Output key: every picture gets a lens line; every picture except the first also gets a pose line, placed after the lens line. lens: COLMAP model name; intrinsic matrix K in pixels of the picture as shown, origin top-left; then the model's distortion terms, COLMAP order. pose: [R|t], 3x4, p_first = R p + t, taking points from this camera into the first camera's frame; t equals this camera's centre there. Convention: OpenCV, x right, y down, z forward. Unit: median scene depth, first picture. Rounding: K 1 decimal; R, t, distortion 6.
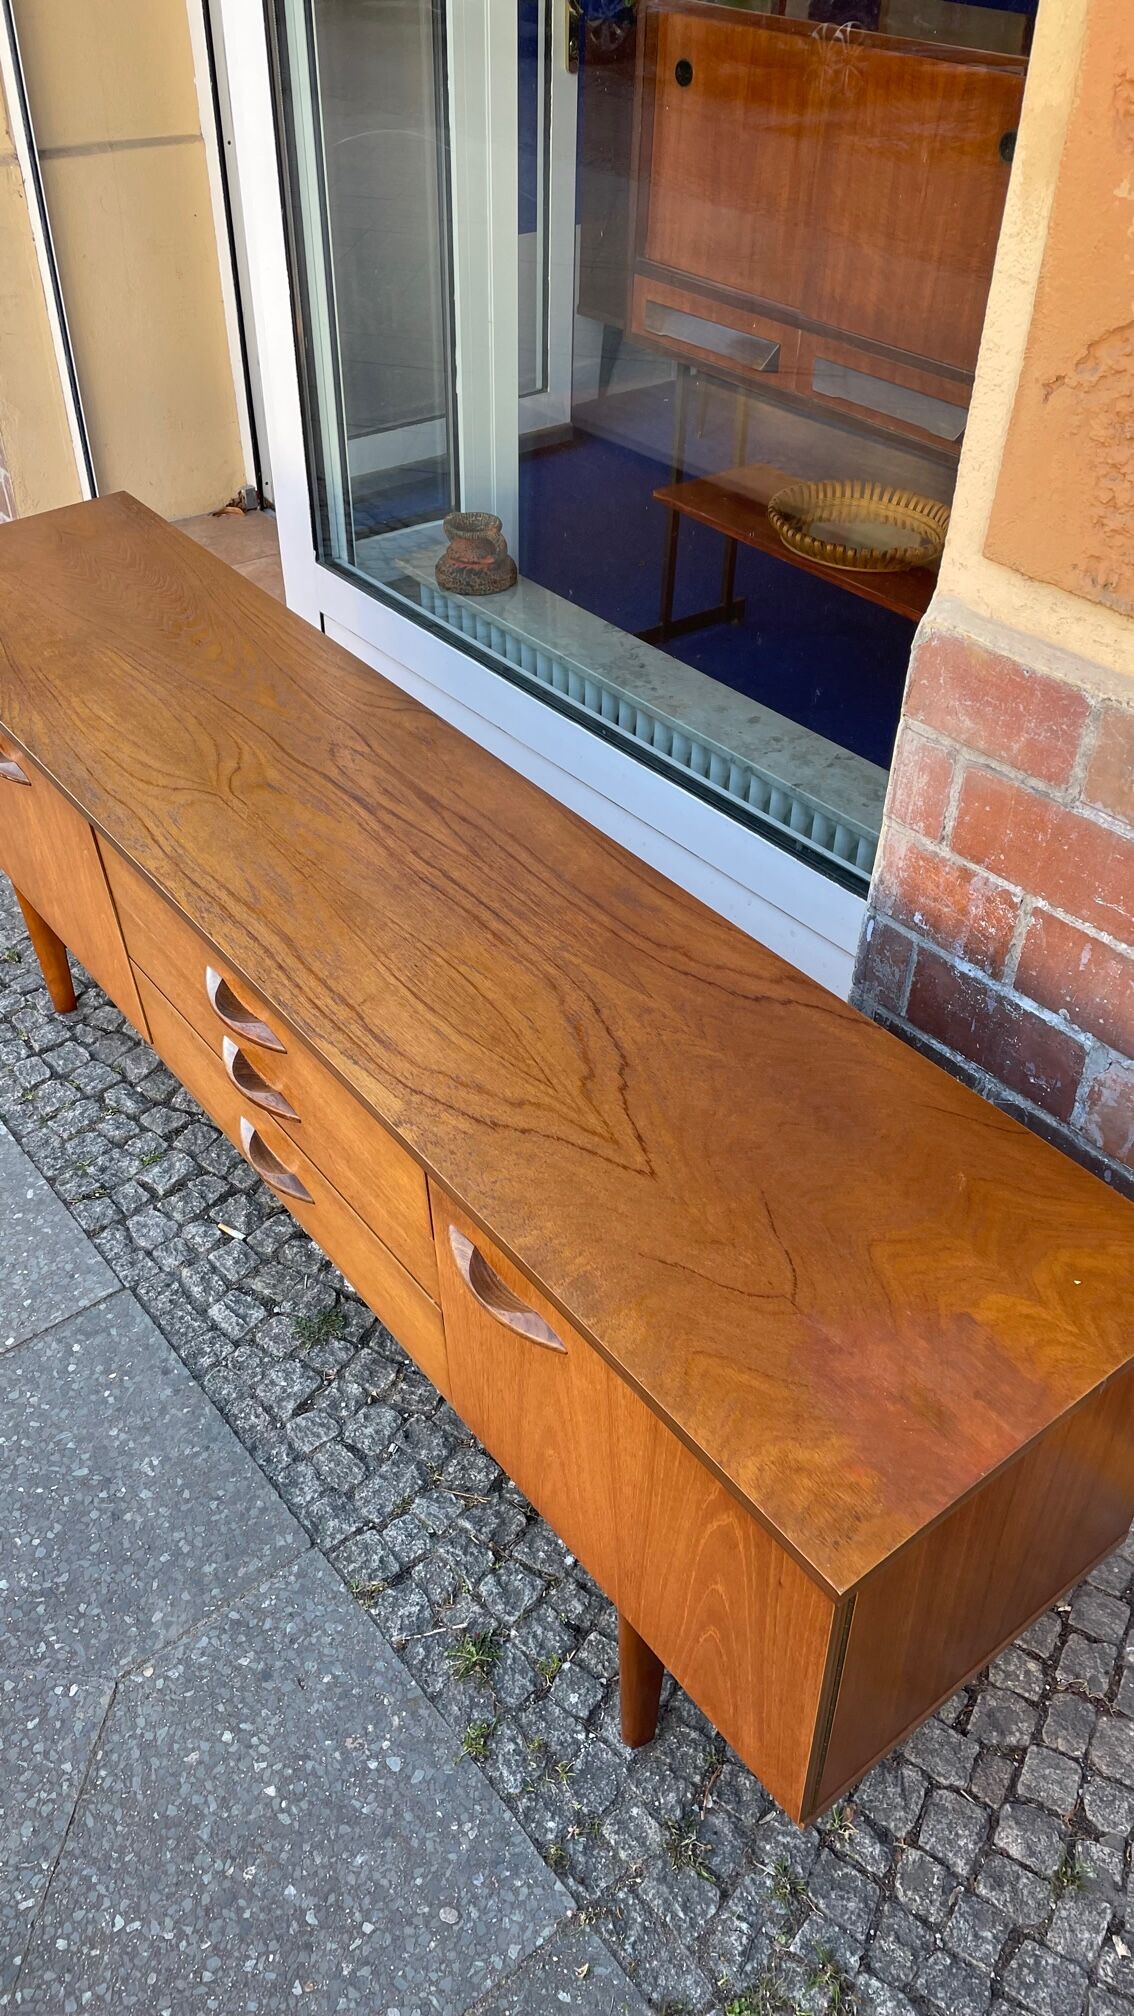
lens RADIAL K [[1515.2, 0, 580.0], [0, 1515.2, 997.4], [0, 0, 1]] dist [0.086051, -0.118325]
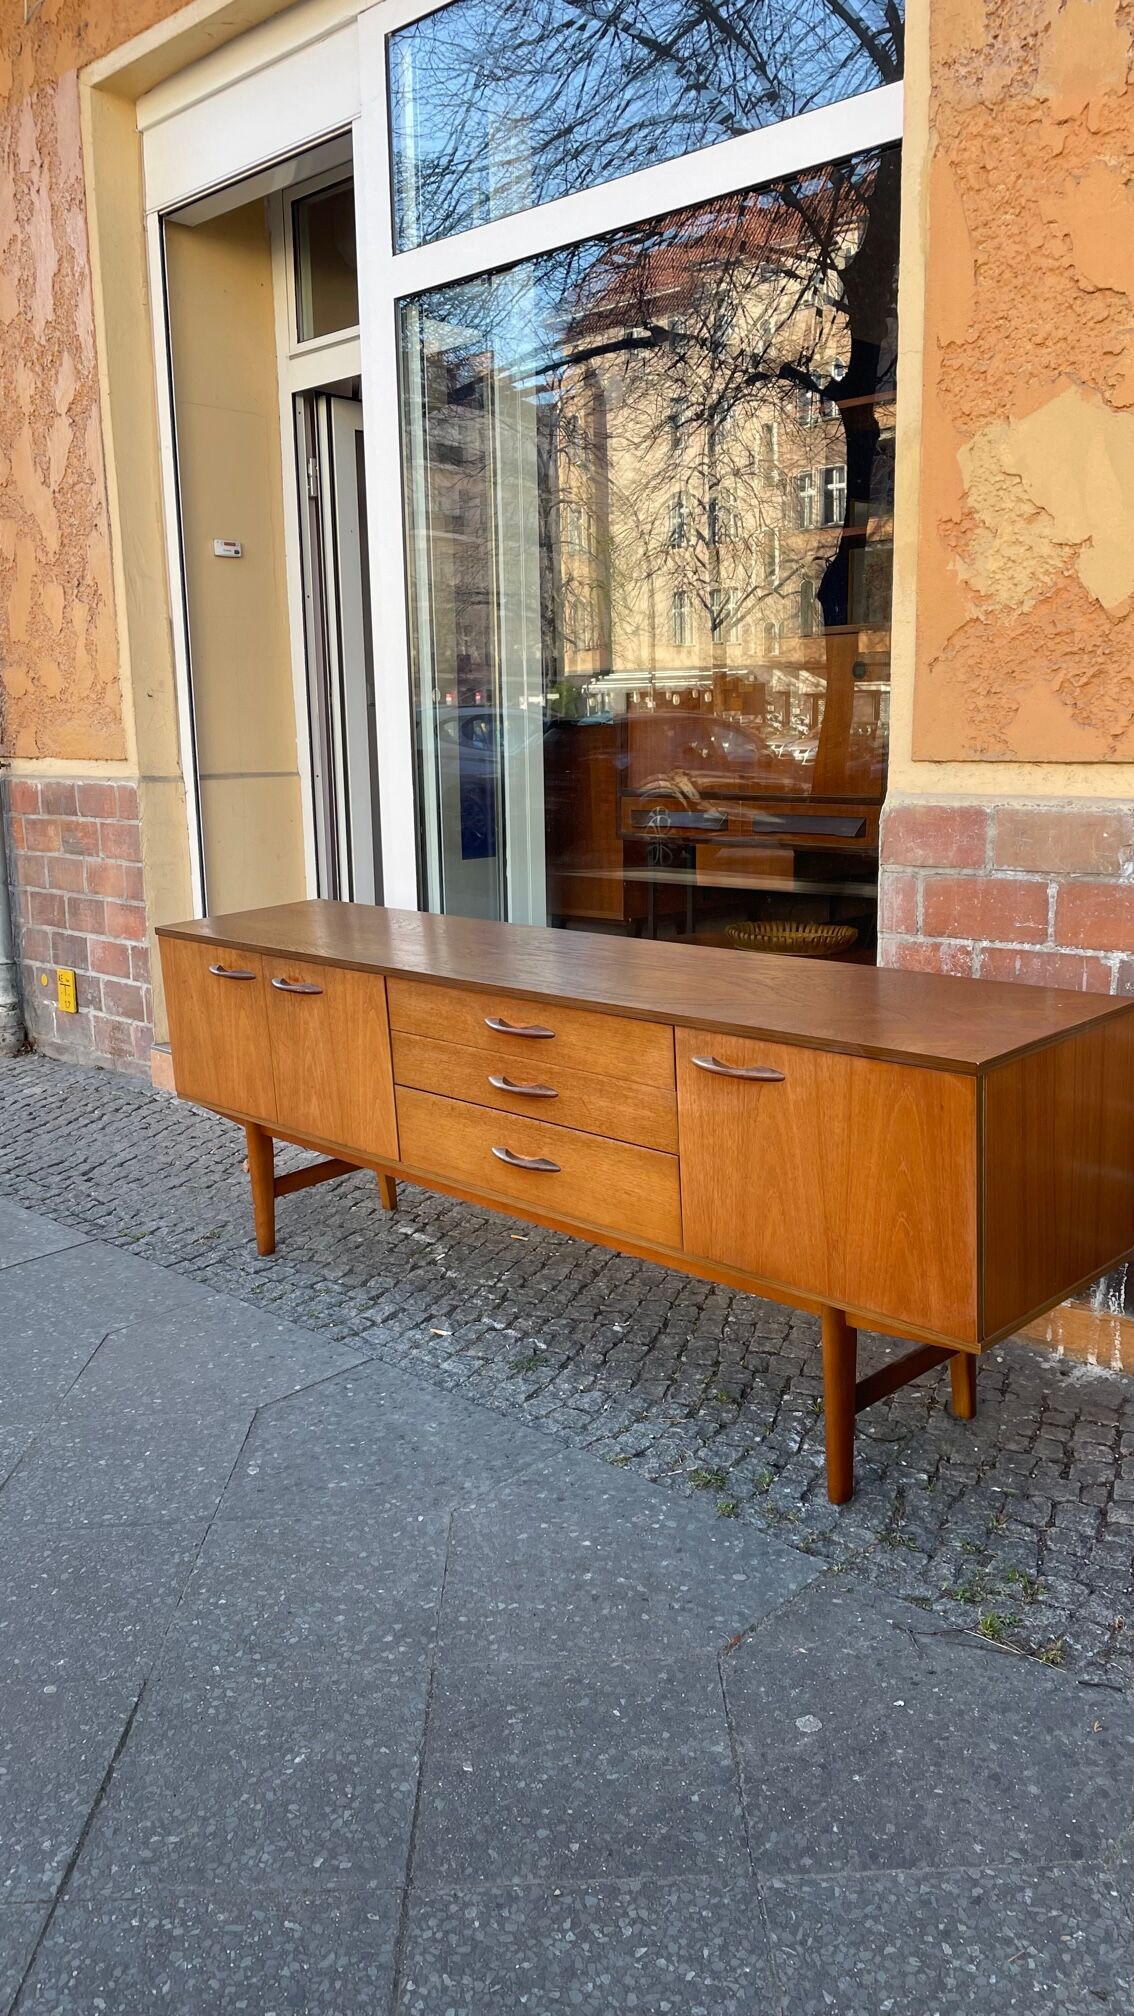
lens RADIAL K [[1515.2, 0, 567.7], [0, 1515.2, 993.2], [0, 0, 1]] dist [0.086051, -0.118325]
pose [[0.992725, -0.057273, 0.105913, -0.323026], [0.100839, 0.876142, -0.471388, 0.703902], [-0.065797, 0.478639, 0.875543, -0.400384]]
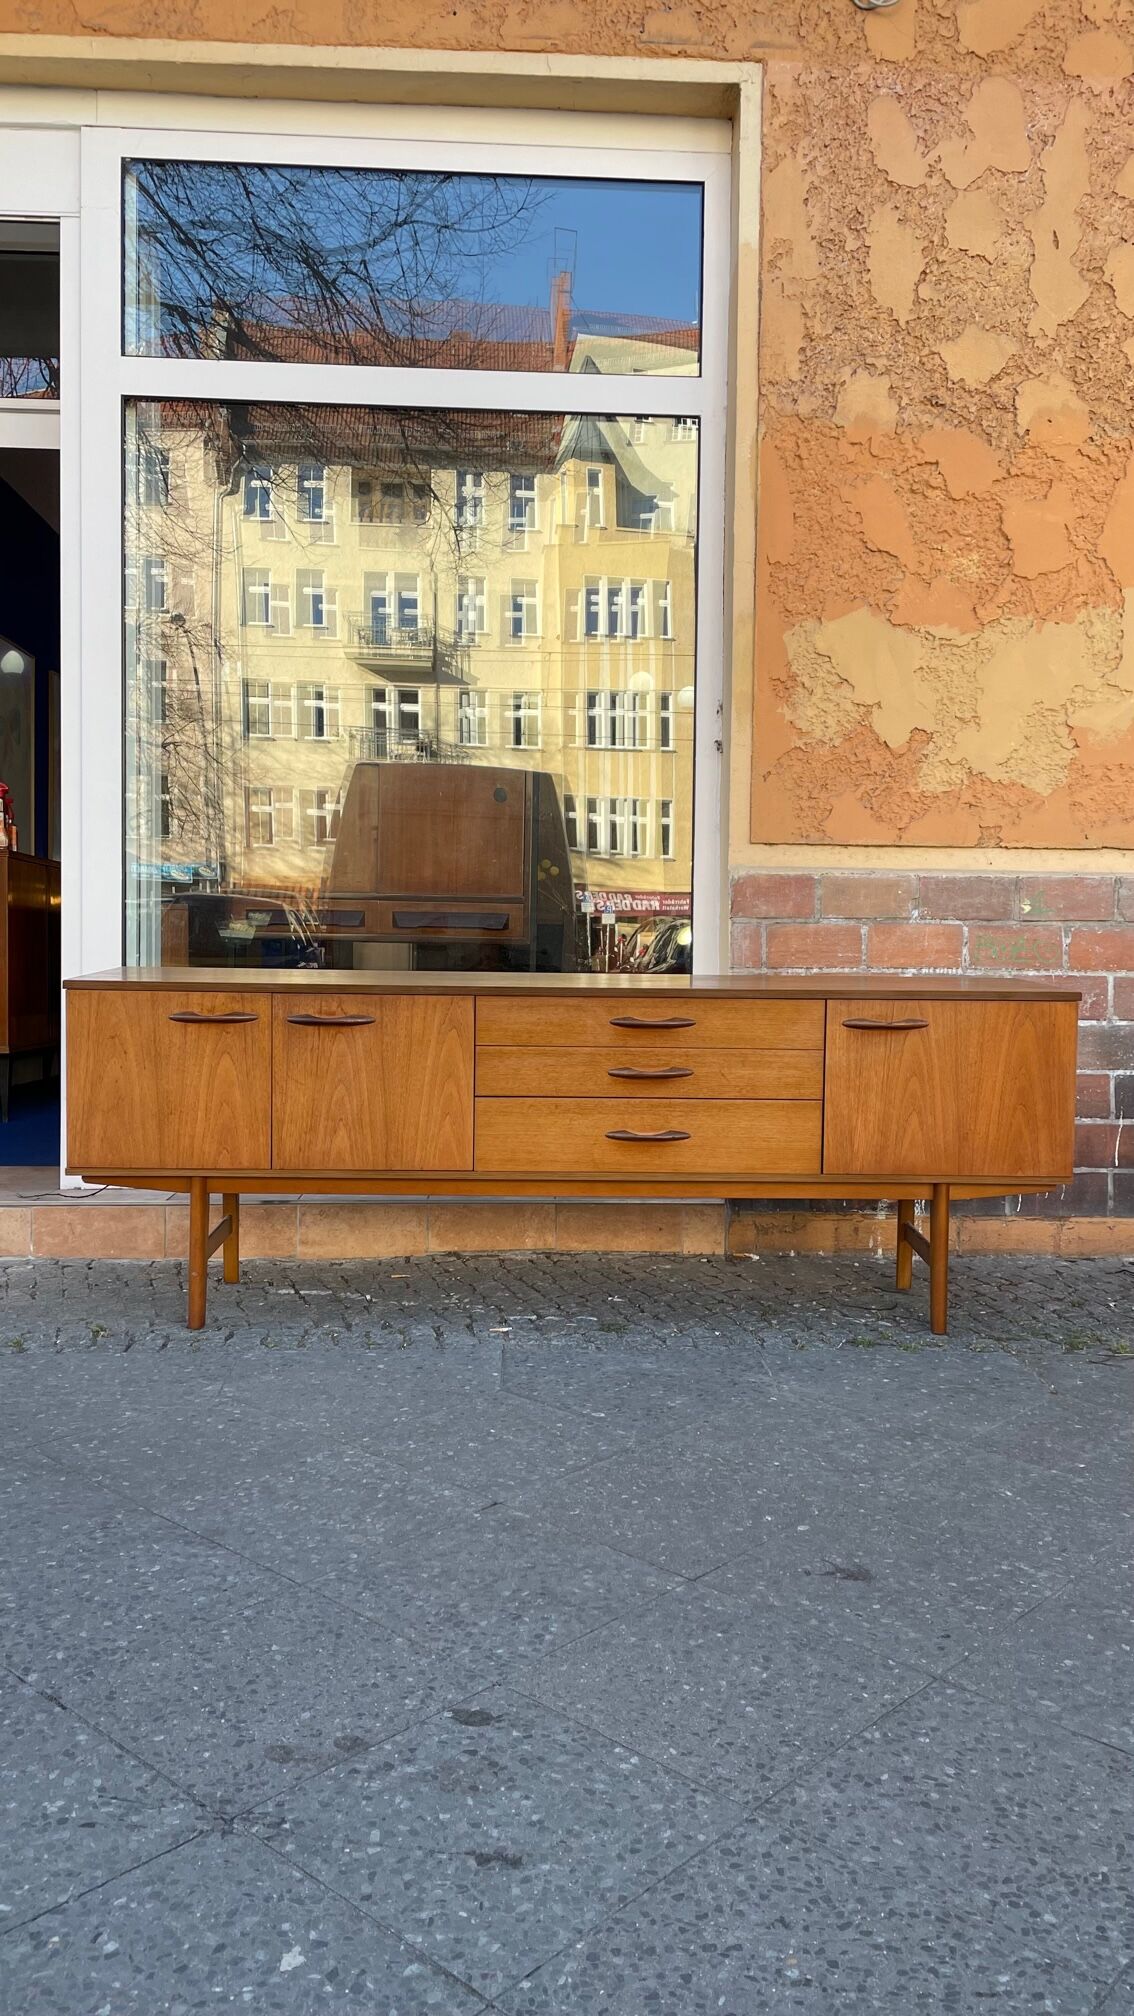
lens RADIAL K [[1515.2, 0, 578.7], [0, 1515.2, 985.6], [0, 0, 1]] dist [0.086051, -0.118325]
pose [[0.591434, -0.028045, 0.805865, -1.764711], [0.502800, 0.794138, -0.341374, 0.560635], [-0.630395, 0.607090, 0.483782, 0.091751]]
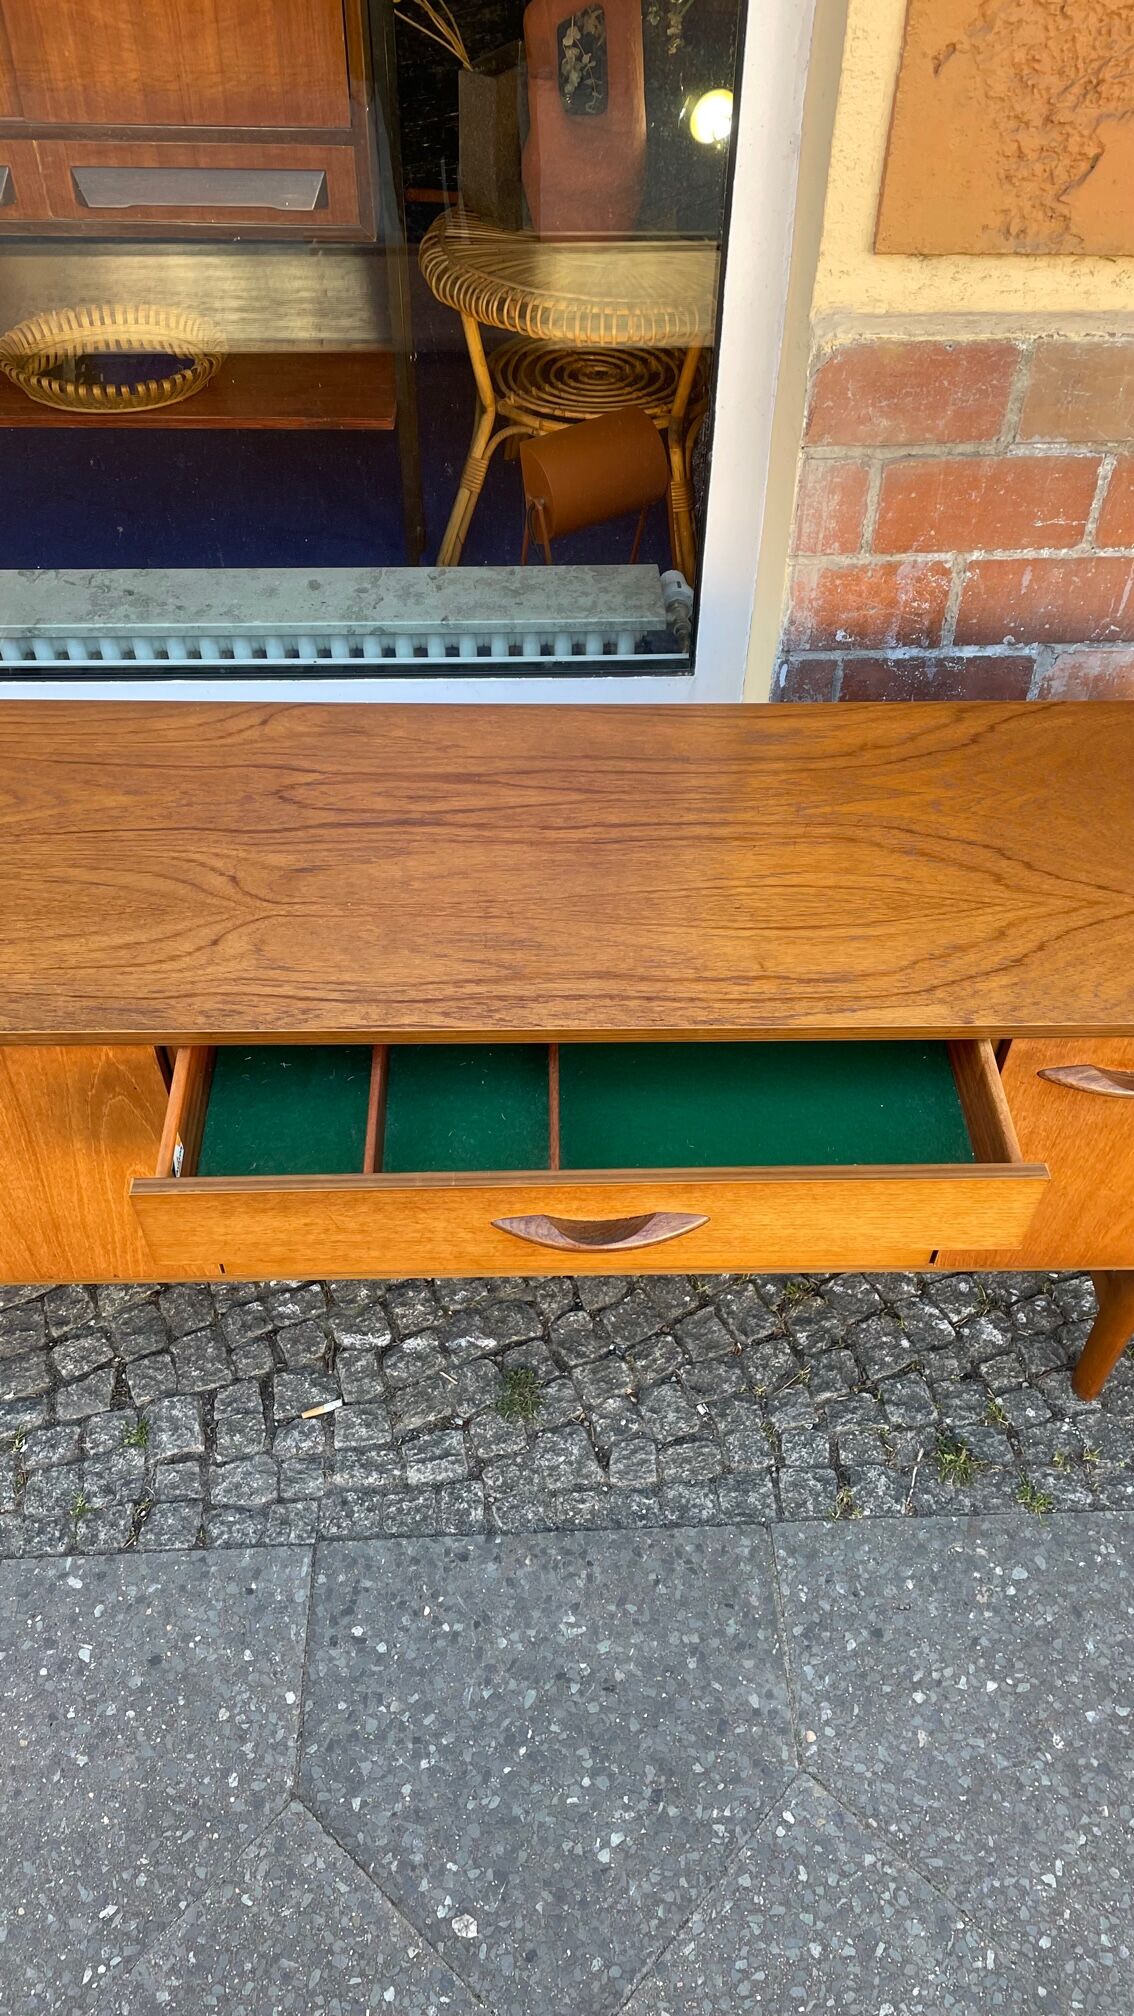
lens RADIAL K [[1515.2, 0, 595.5], [0, 1515.2, 1016.9], [0, 0, 1]] dist [0.086051, -0.118325]
pose [[0.584296, -0.586547, 0.560857, -0.635313], [0.497428, 0.804907, 0.323560, -0.273522], [-0.641221, 0.089931, 0.762069, 0.356786]]
